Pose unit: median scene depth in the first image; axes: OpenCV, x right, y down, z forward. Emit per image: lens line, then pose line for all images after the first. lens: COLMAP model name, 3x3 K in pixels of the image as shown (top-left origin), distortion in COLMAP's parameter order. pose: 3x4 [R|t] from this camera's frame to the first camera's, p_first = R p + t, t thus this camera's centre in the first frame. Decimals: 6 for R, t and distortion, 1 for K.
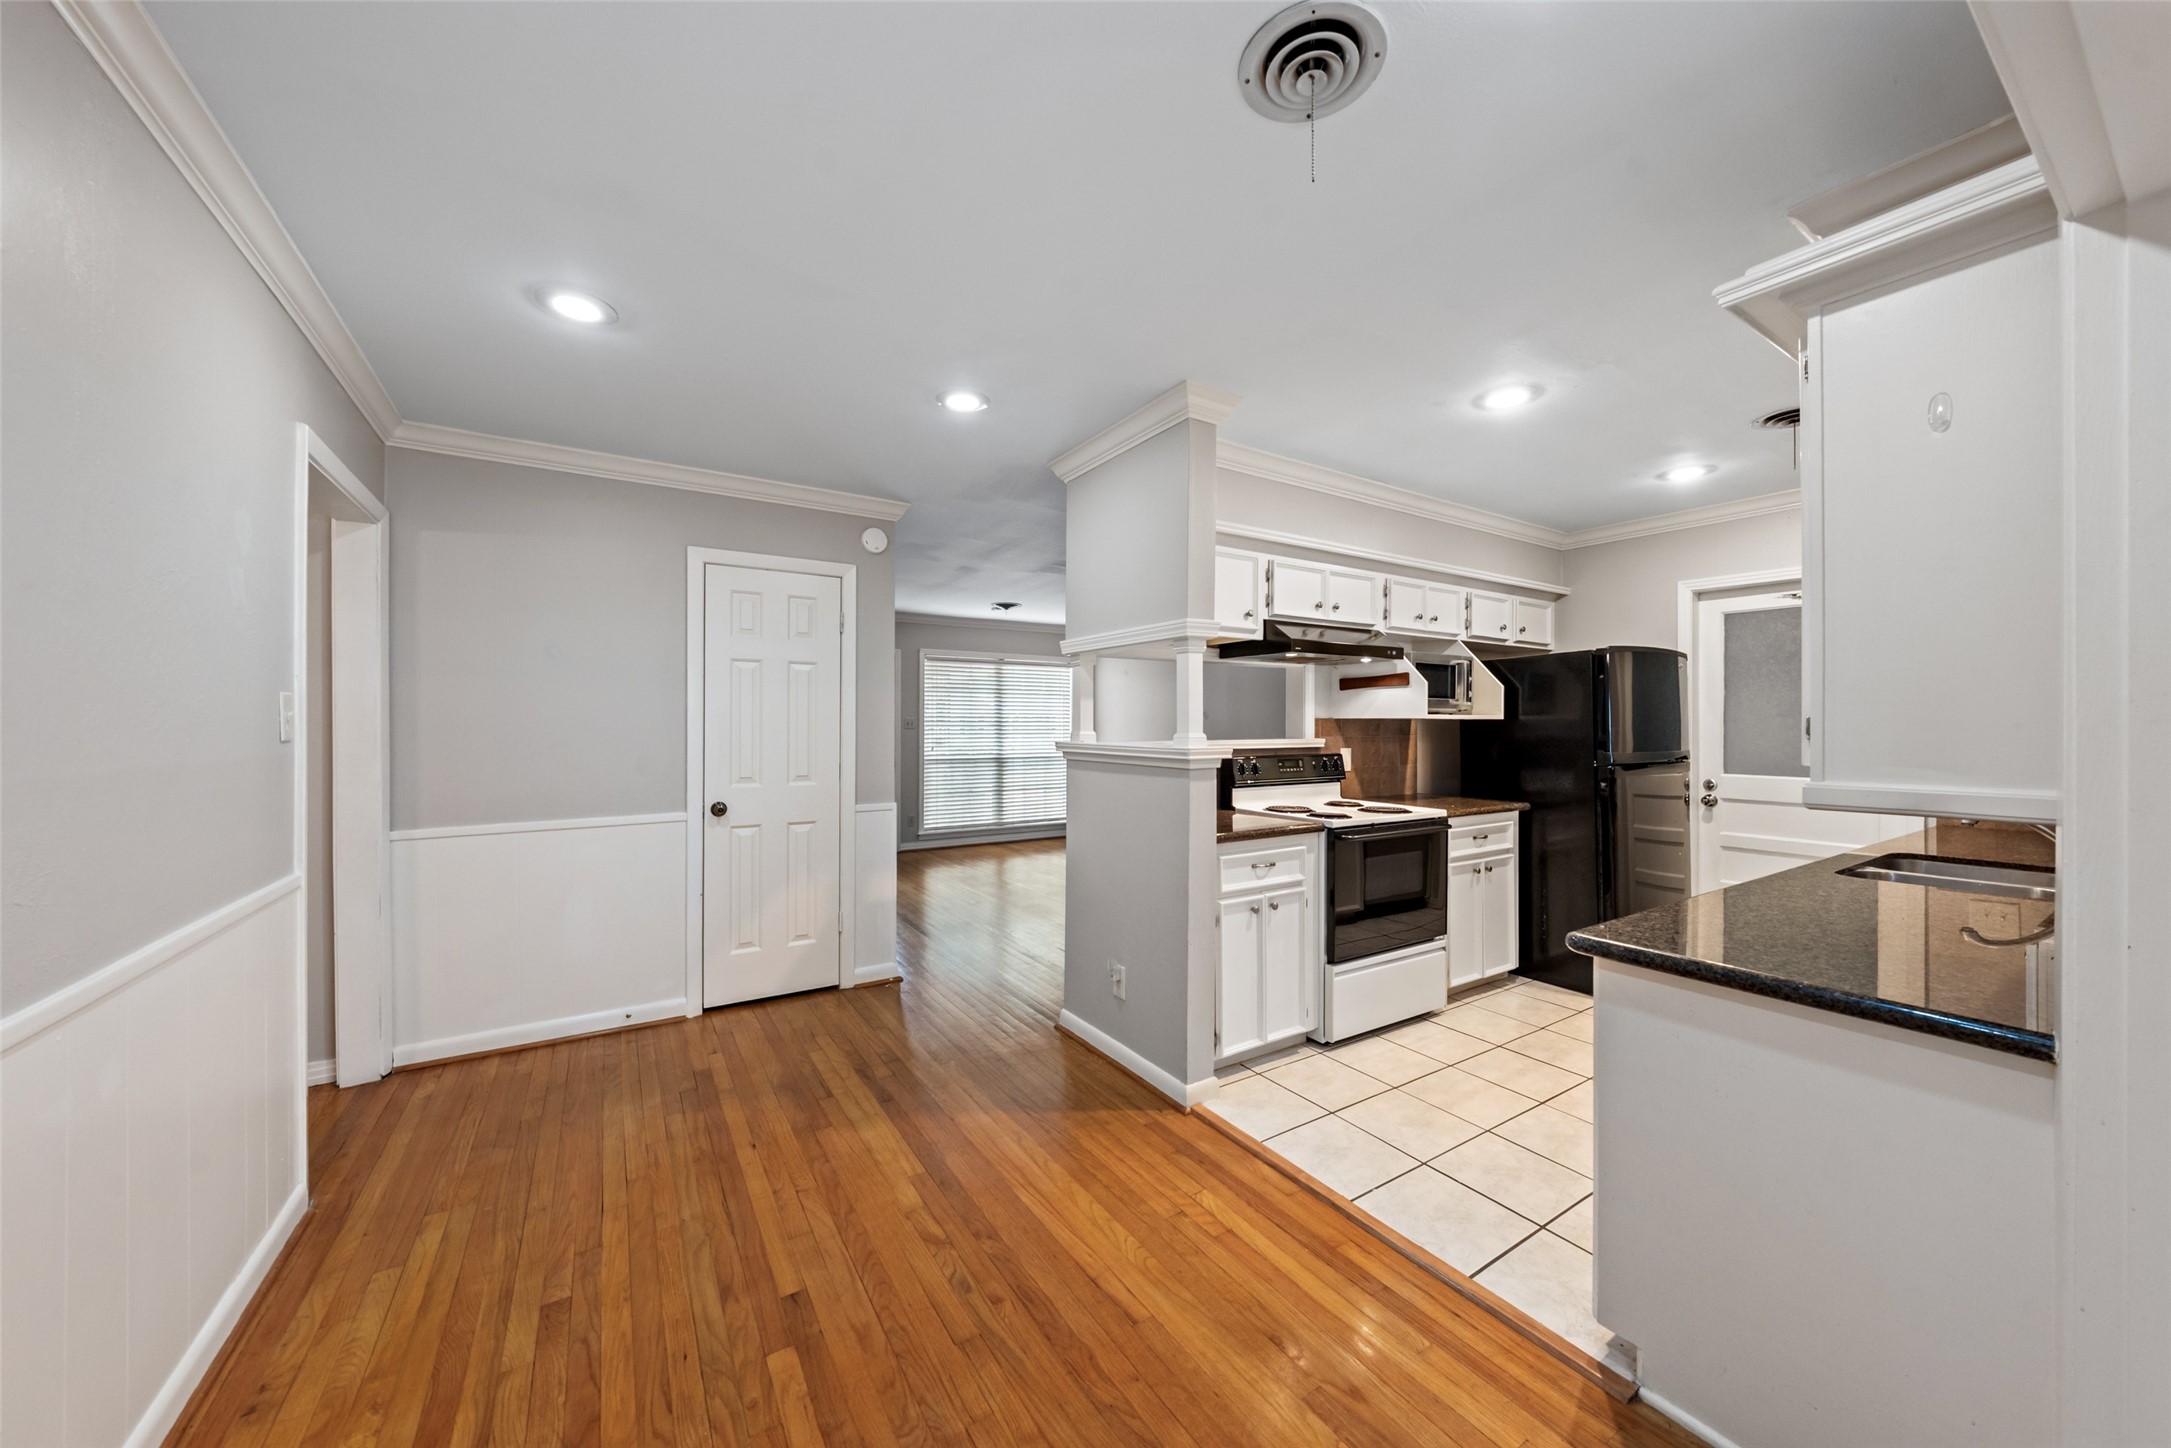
lens RADIAL K [[754.5, 0, 1056.9], [0, 754.5, 725.5], [0, 0, 1]] dist [0.000309, -0.000161]
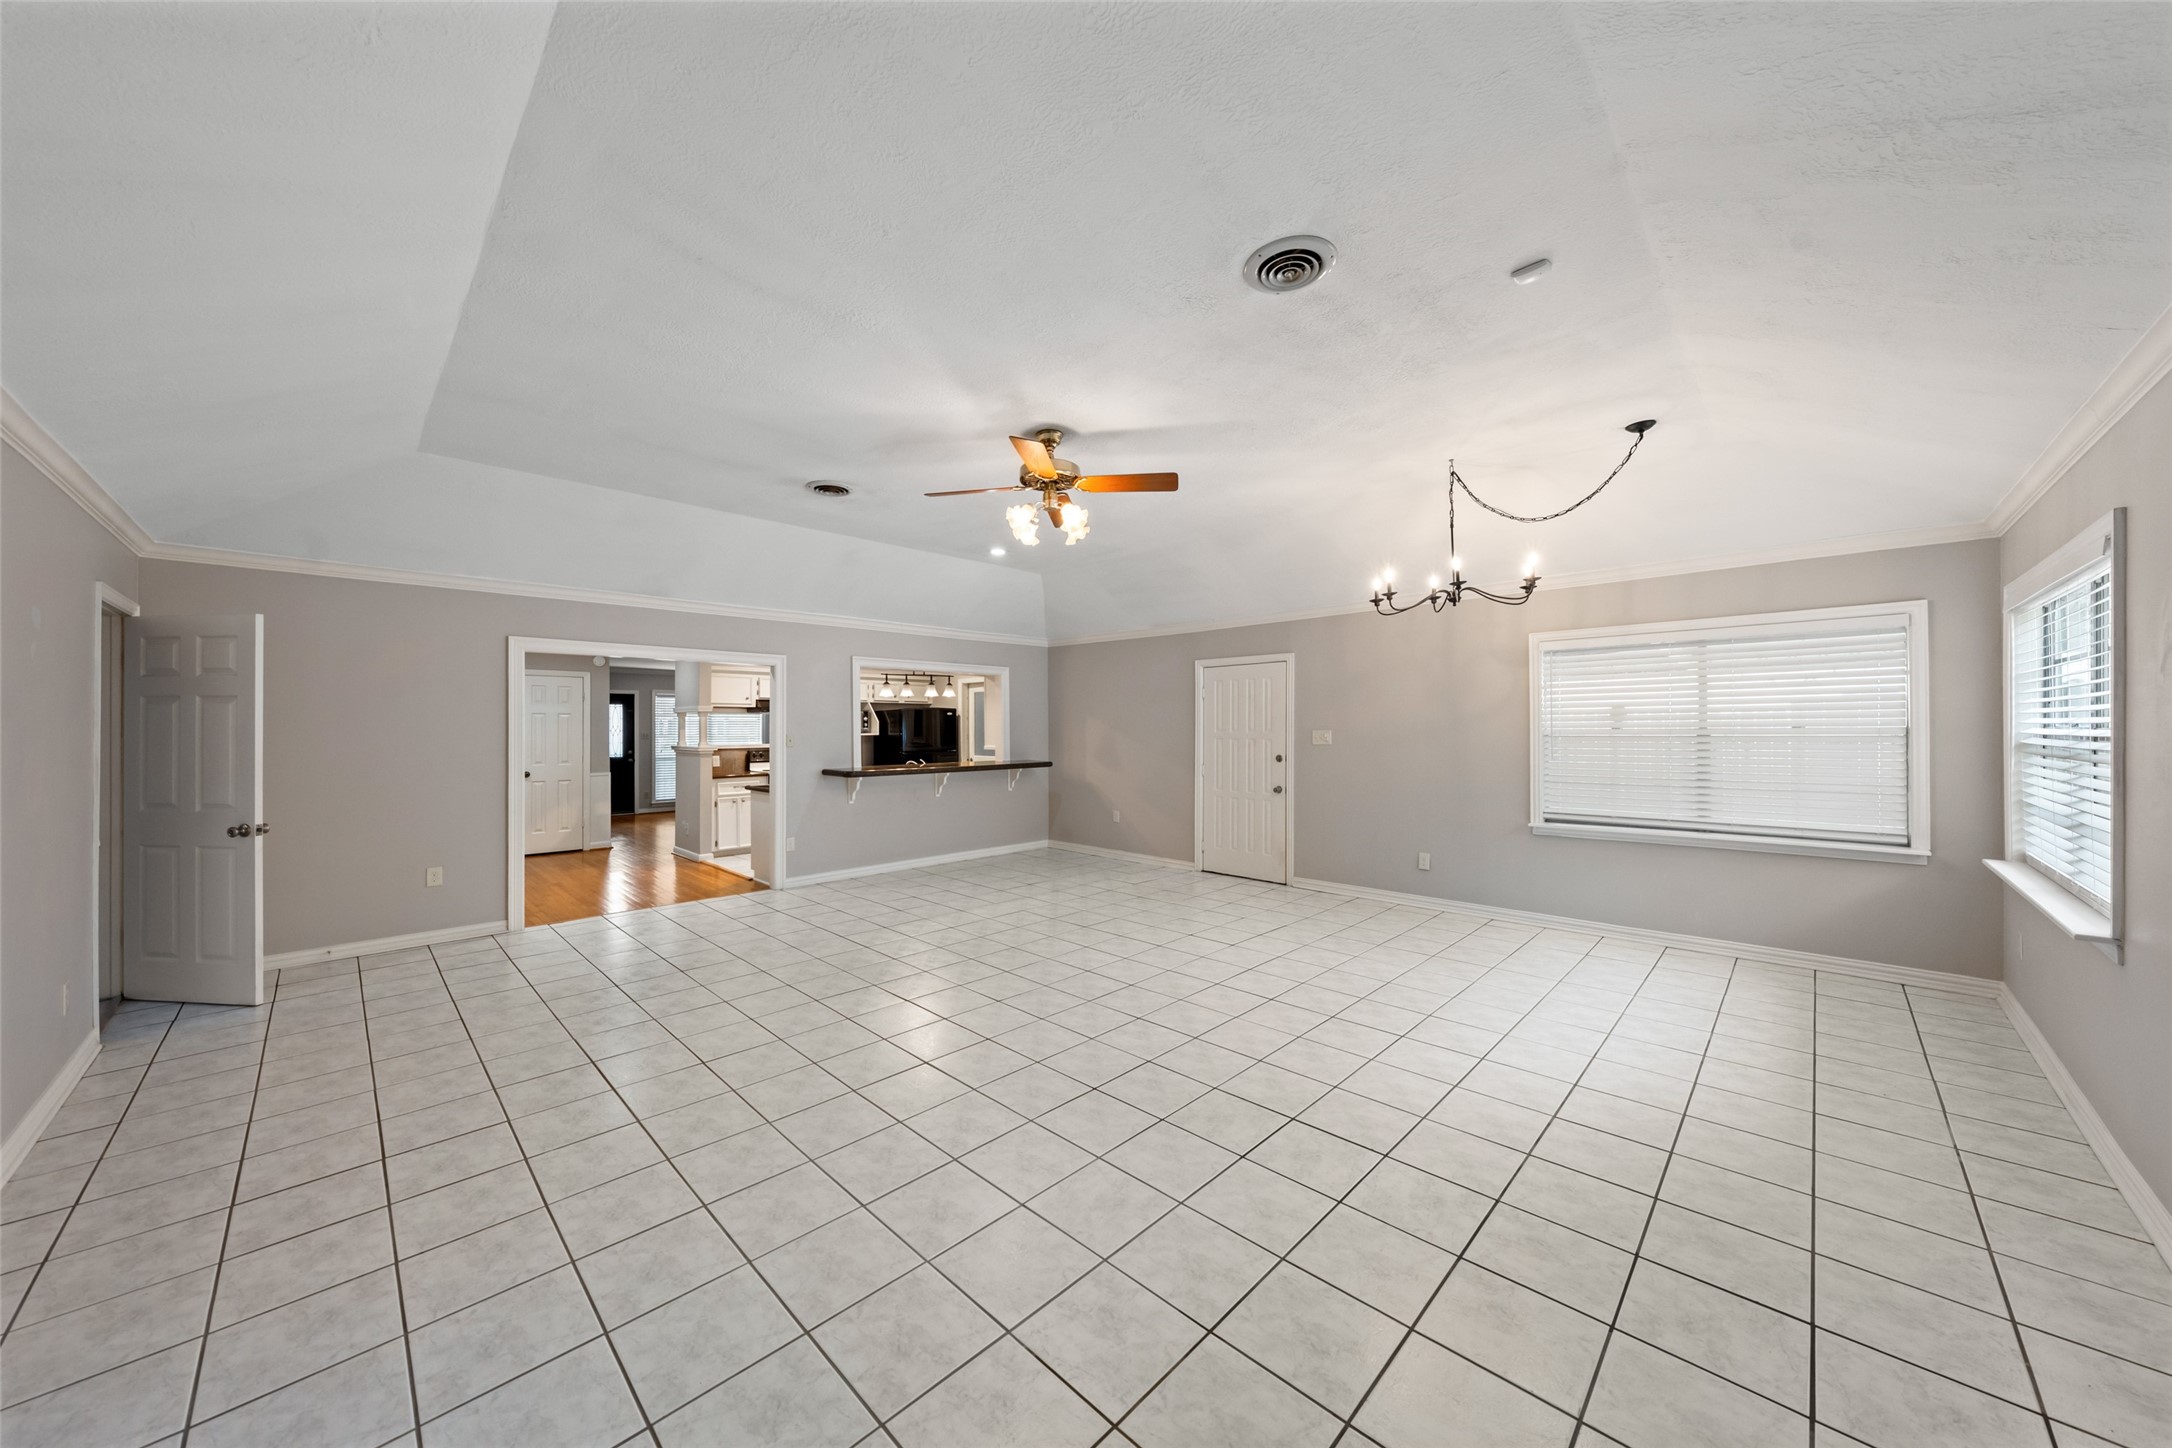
lens RADIAL K [[754.8, 0, 1069.6], [0, 754.8, 729.1], [0, 0, 1]] dist [0.000309, -0.000161]
pose [[0.973149, -0.003193, 0.230155, 1.084150], [0.003128, 0.999995, 0.000649, -0.048093], [-0.230156, 0.000088, 0.973154, -2.748750]]
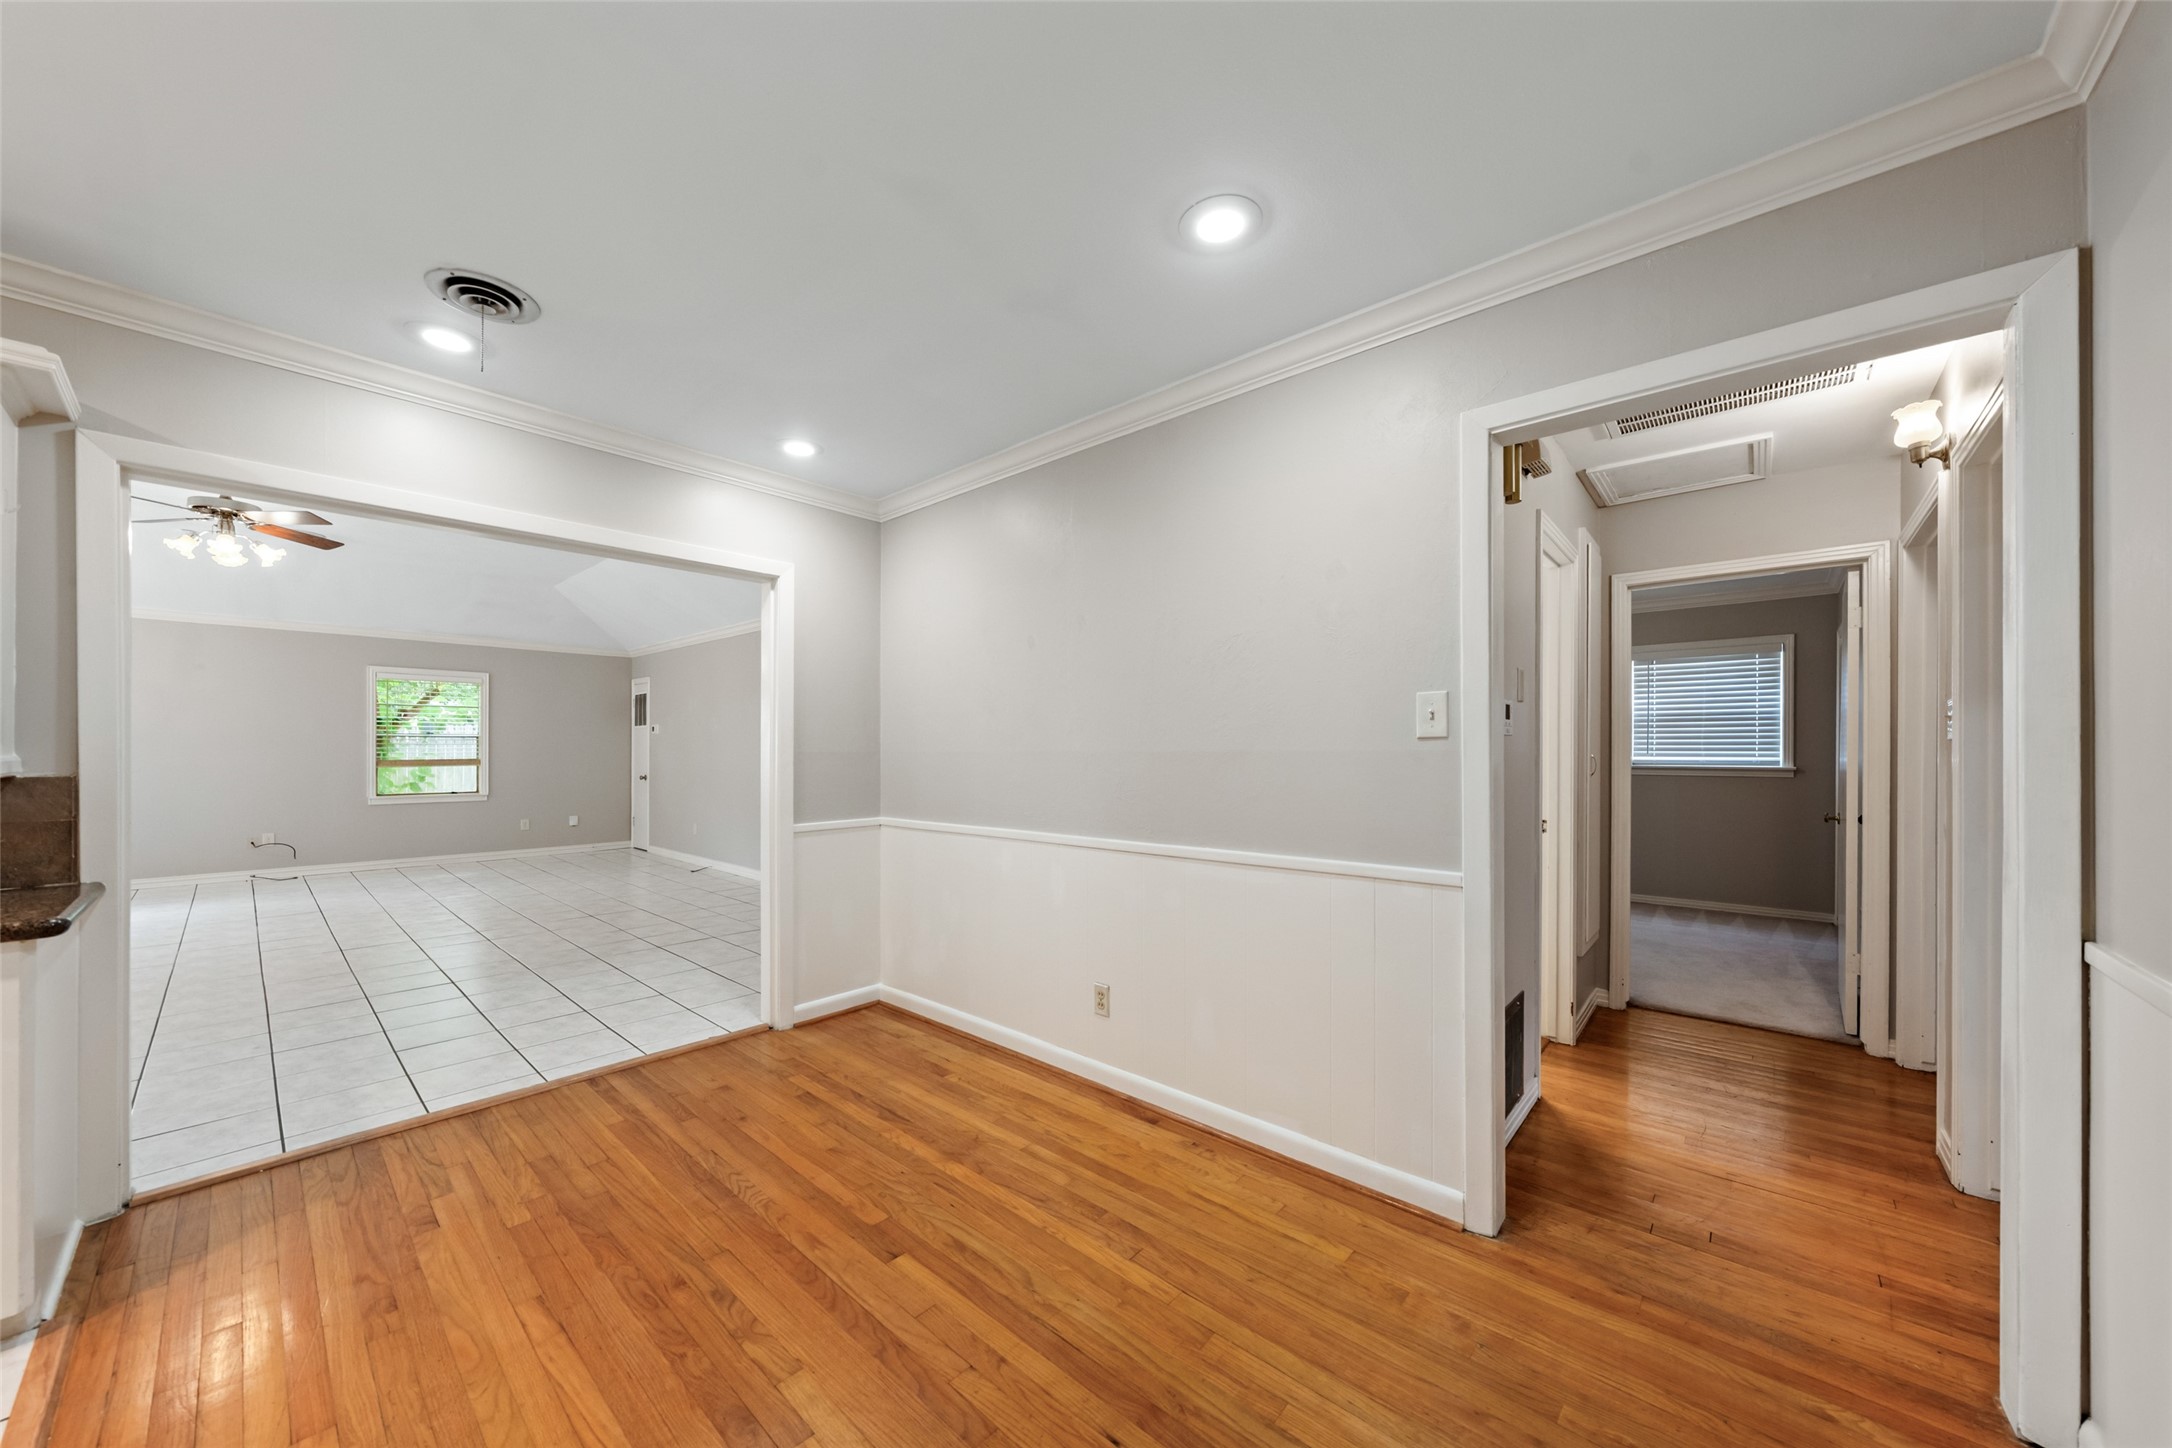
lens RADIAL K [[754.8, 0, 1076.8], [0, 754.8, 742.9], [0, 0, 1]] dist [0.000309, -0.000161]
pose [[-0.955174, -0.007265, -0.295956, -0.219476], [-0.002831, 0.999877, -0.015410, 0.037296], [0.296032, -0.013881, -0.955077, 1.684294]]
